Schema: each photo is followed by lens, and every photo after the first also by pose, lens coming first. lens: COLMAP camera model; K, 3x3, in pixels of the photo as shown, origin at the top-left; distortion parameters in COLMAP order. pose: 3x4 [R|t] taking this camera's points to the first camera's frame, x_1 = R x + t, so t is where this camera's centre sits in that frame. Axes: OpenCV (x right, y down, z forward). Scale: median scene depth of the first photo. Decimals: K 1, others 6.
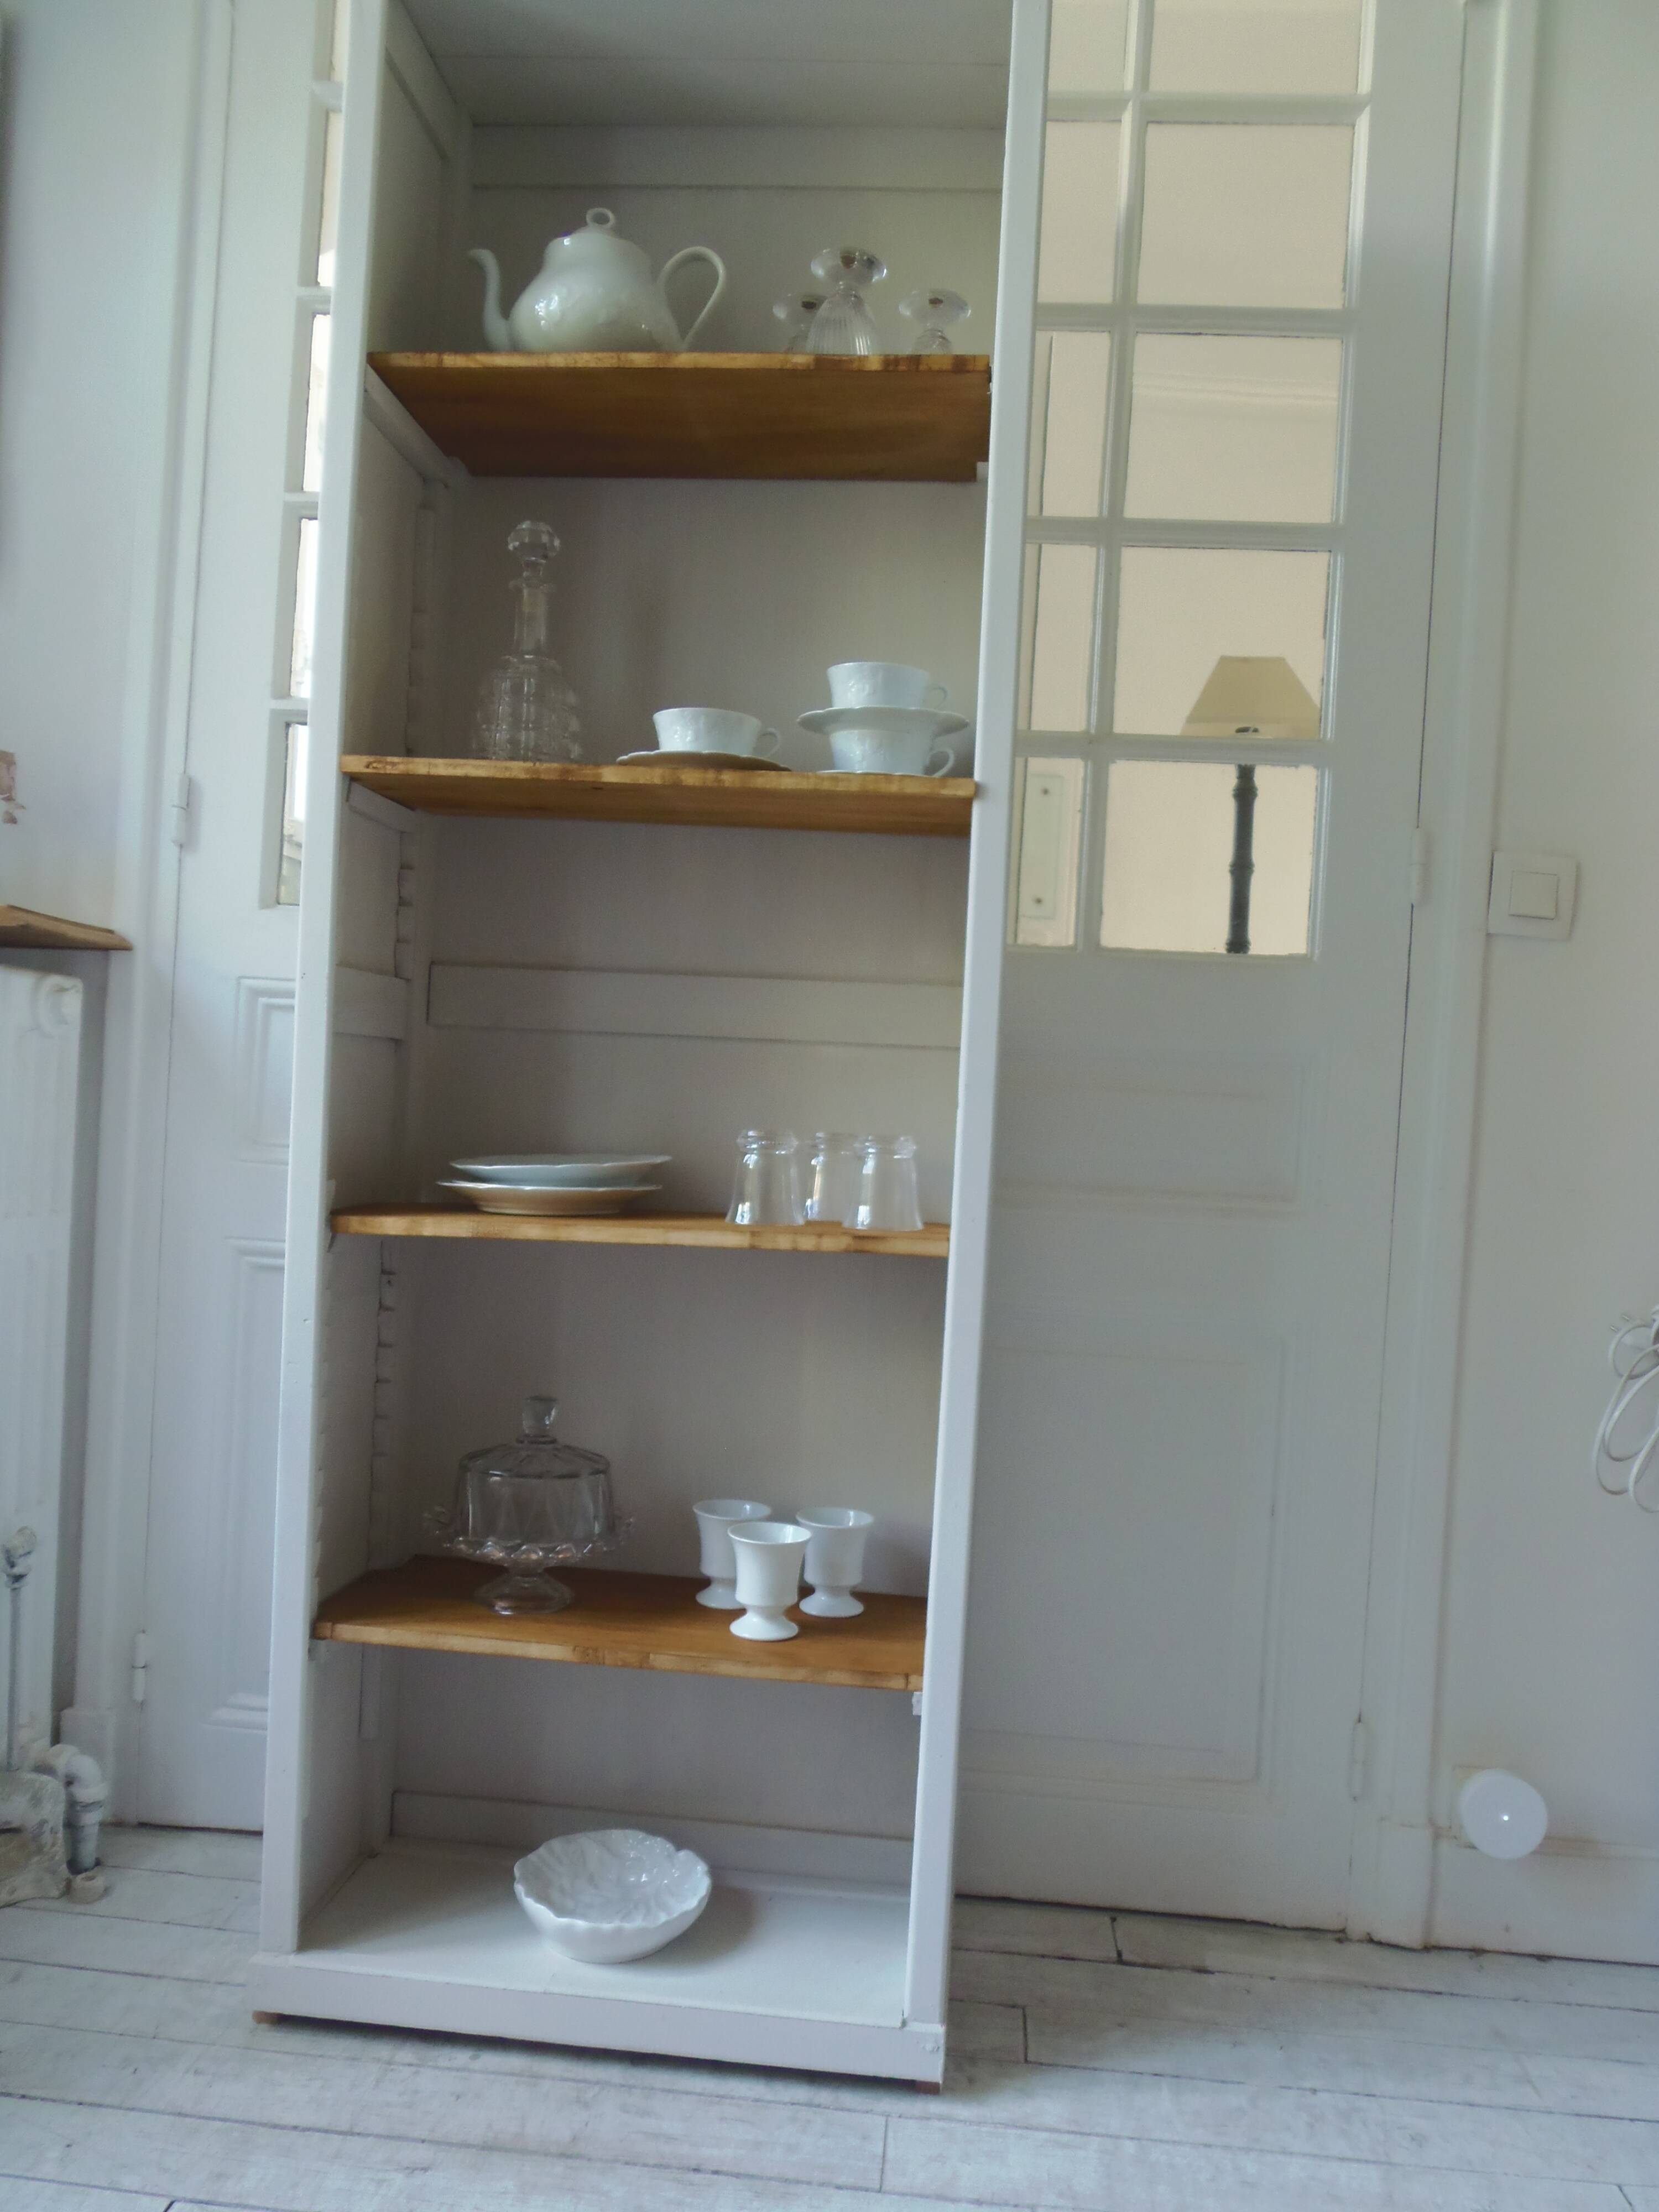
lens RADIAL K [[1582.1, 0, 847.3], [0, 1582.1, 1120.3], [0, 0, 1]] dist [-0.019693, -0.006758]
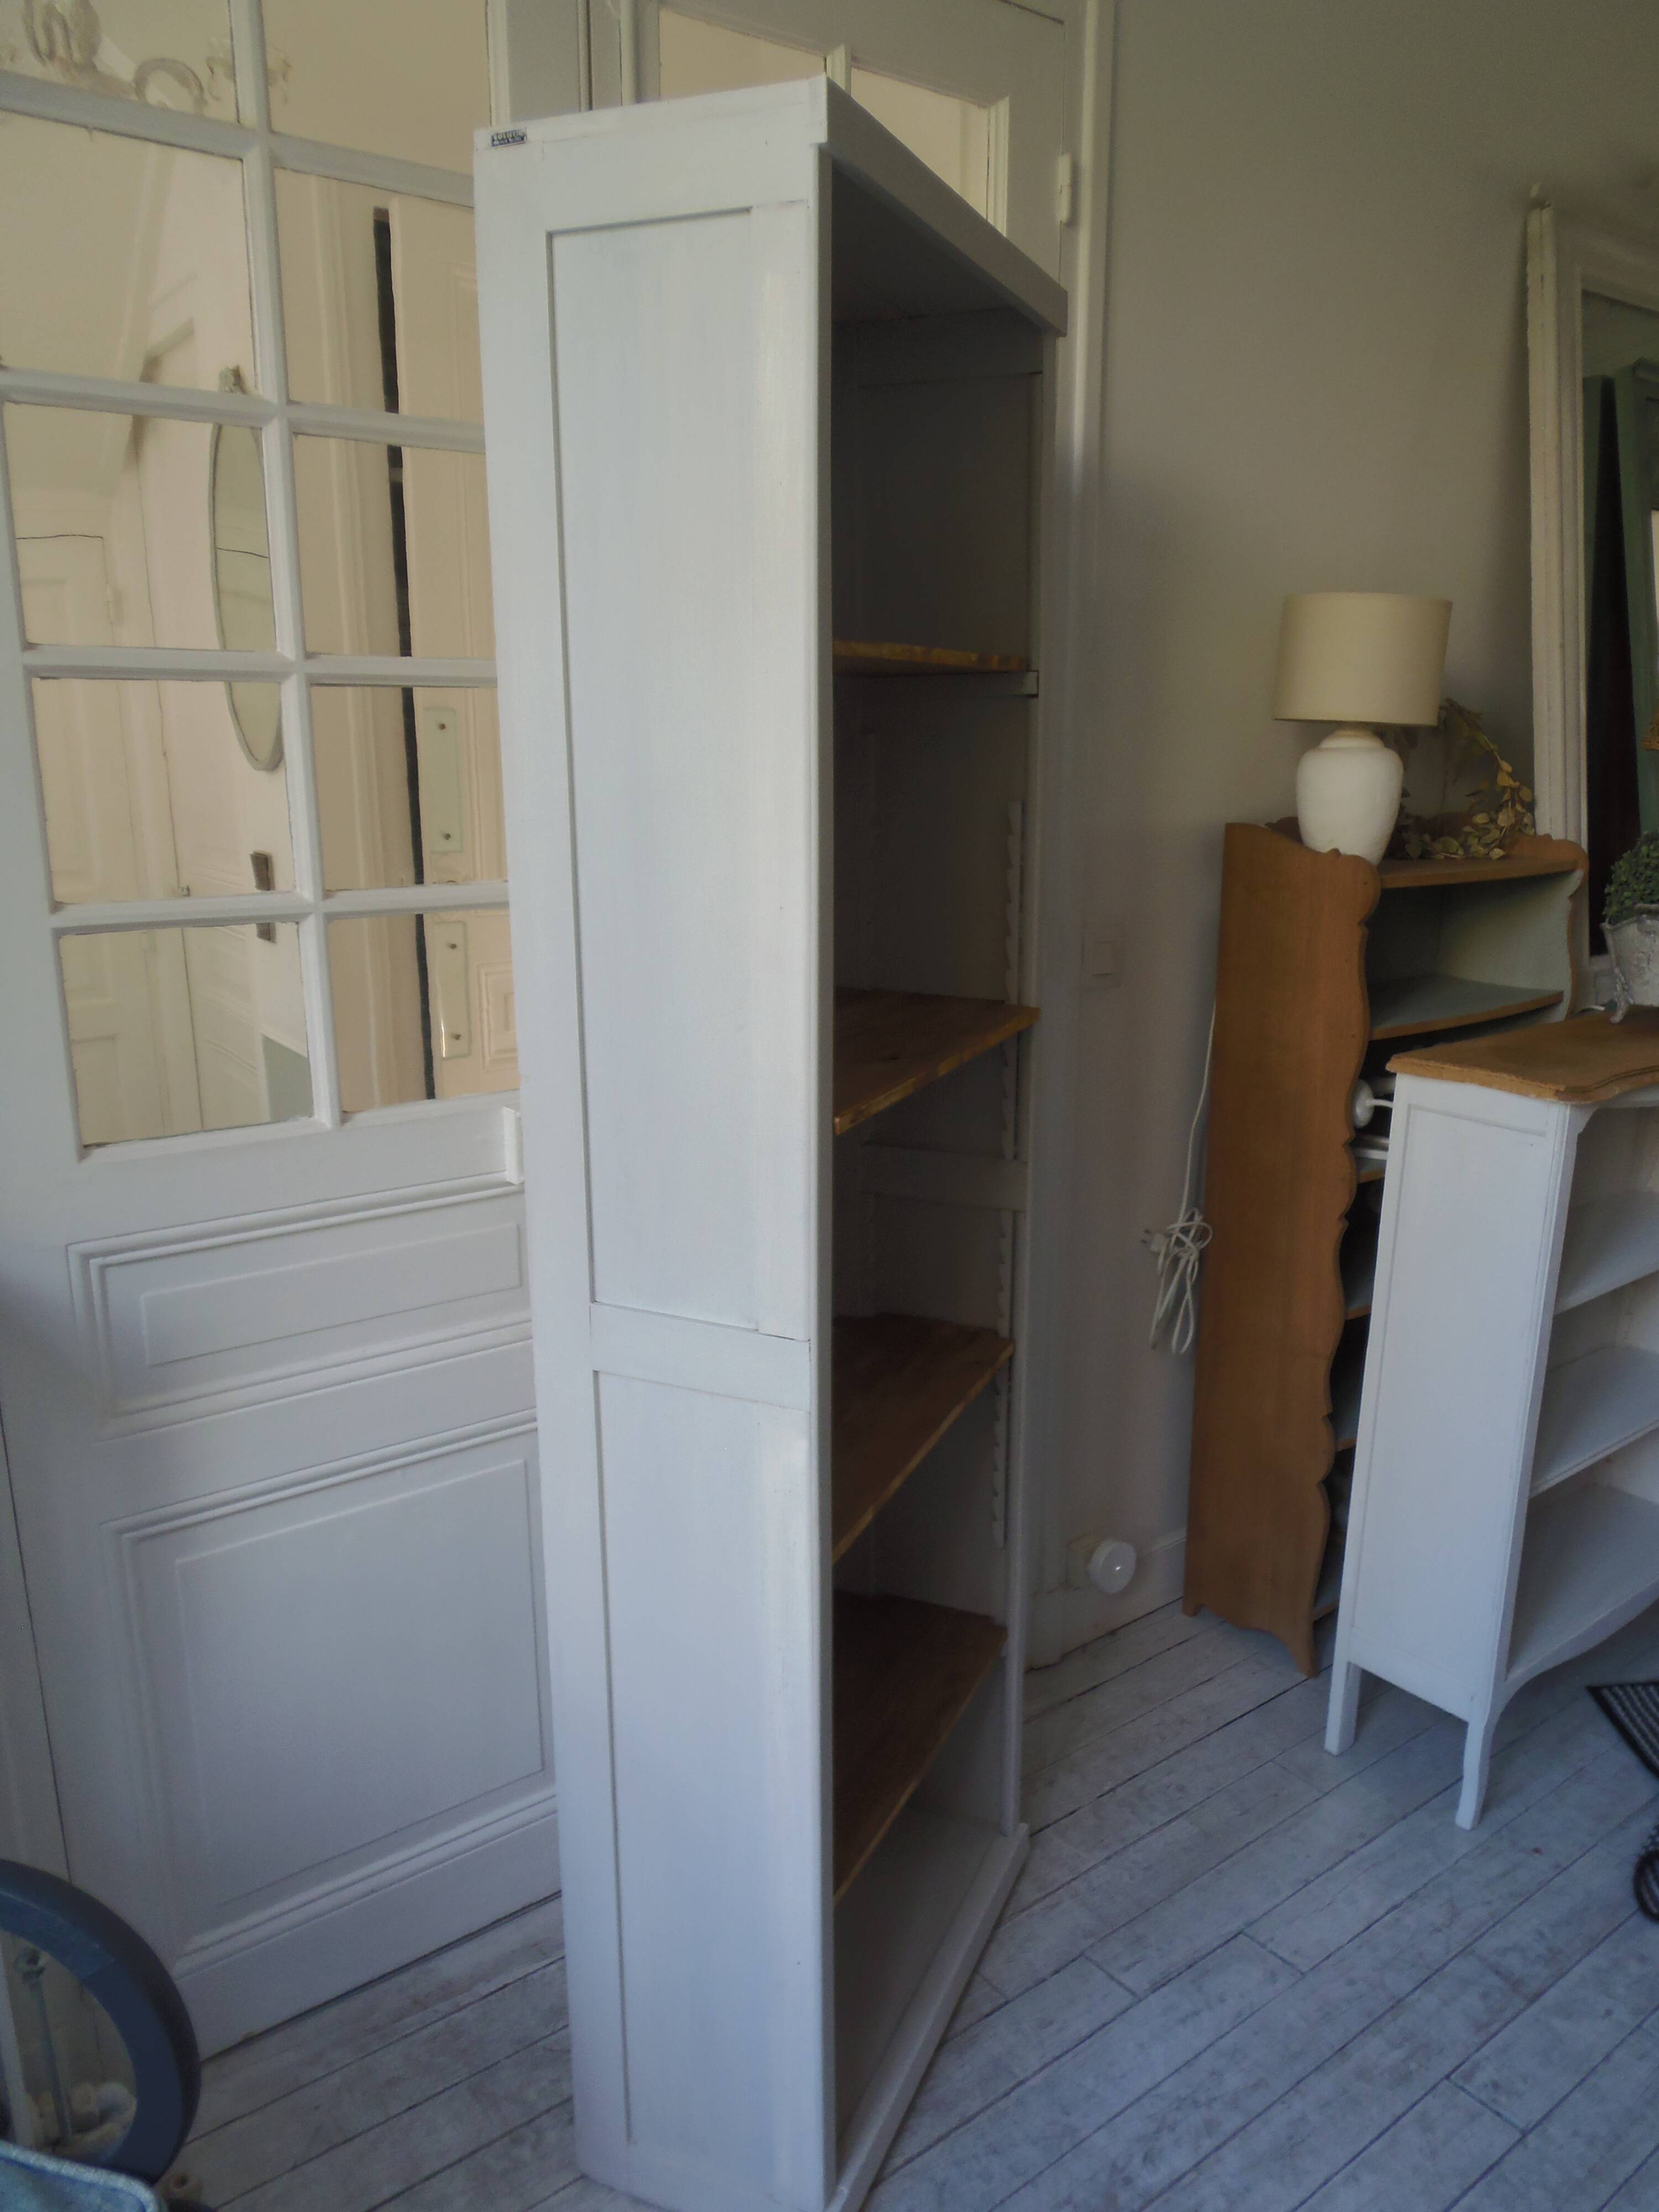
lens RADIAL K [[1582.1, 0, 850.0], [0, 1582.1, 1110.8], [0, 0, 1]] dist [-0.019693, -0.006758]
pose [[0.743723, -0.210379, 0.634521, -0.670858], [0.049588, 0.963935, 0.261476, -0.408104], [-0.666646, -0.163002, 0.727333, 0.126383]]
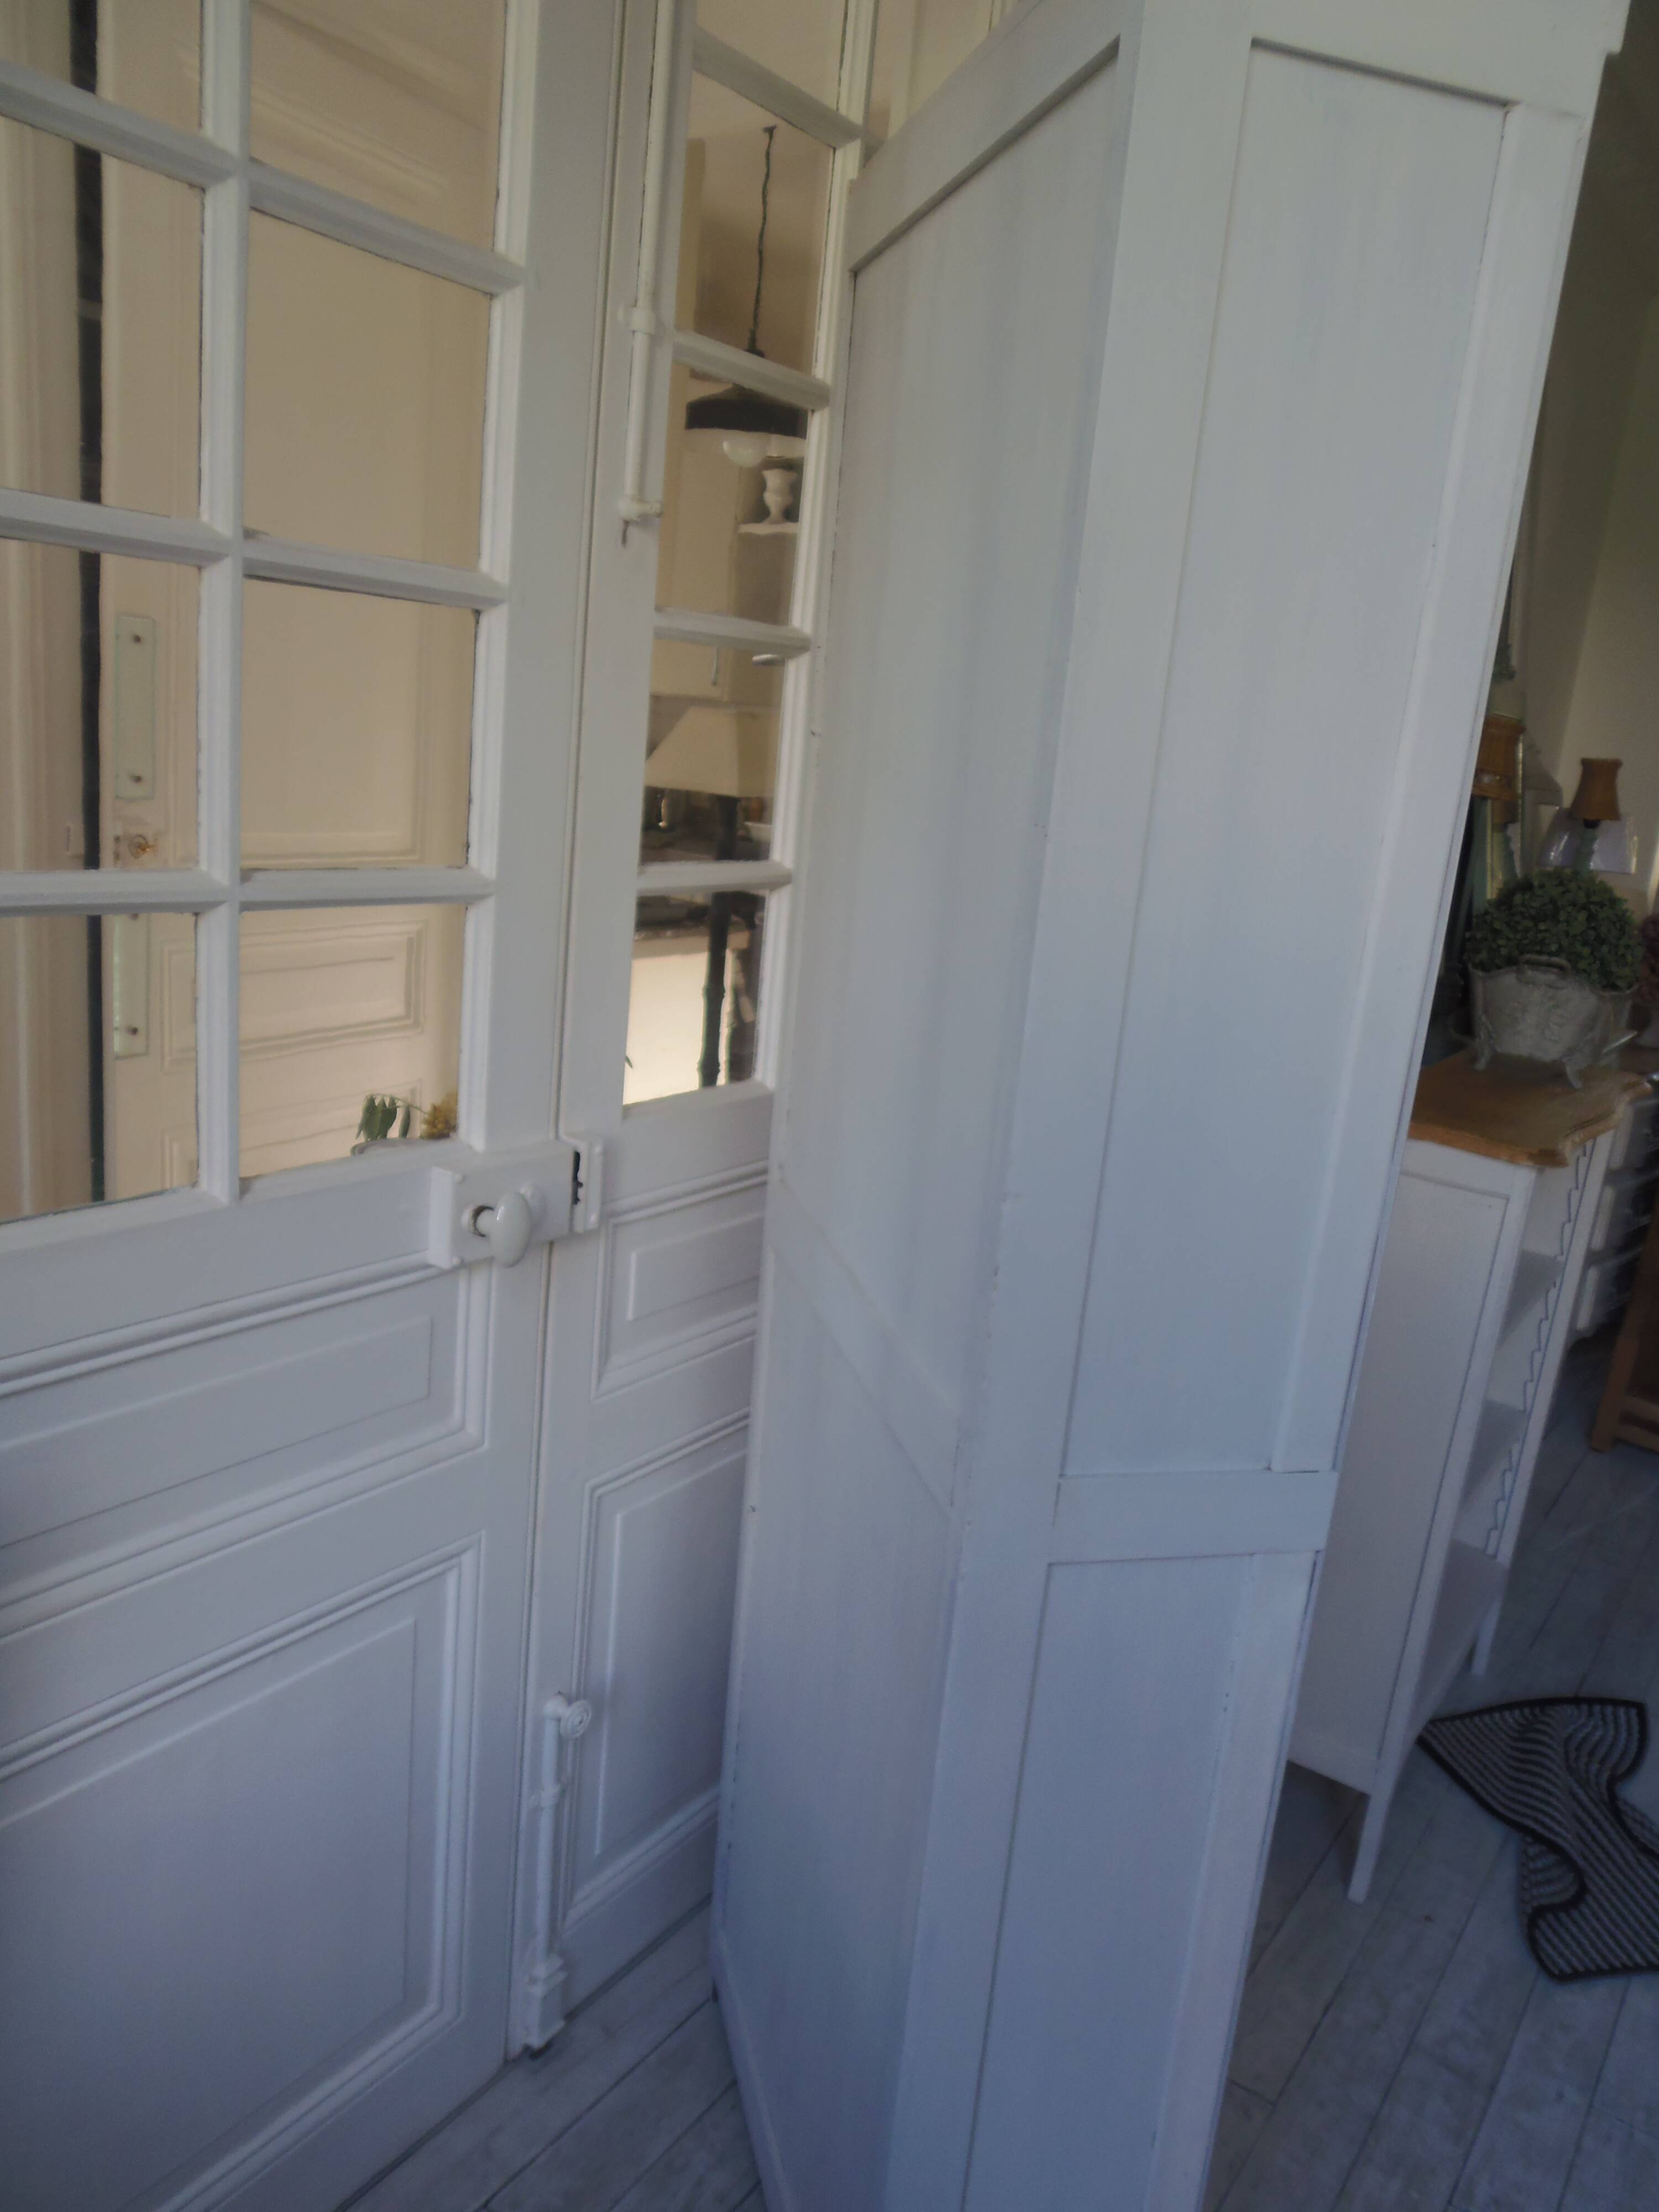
lens RADIAL K [[1582.1, 0, 821.6], [0, 1582.1, 1111.5], [0, 0, 1]] dist [-0.019693, -0.006758]
pose [[0.519998, -0.210069, 0.827933, -0.726118], [-0.055691, 0.958886, 0.278274, -0.404713], [-0.852350, -0.190811, 0.486920, 0.524061]]
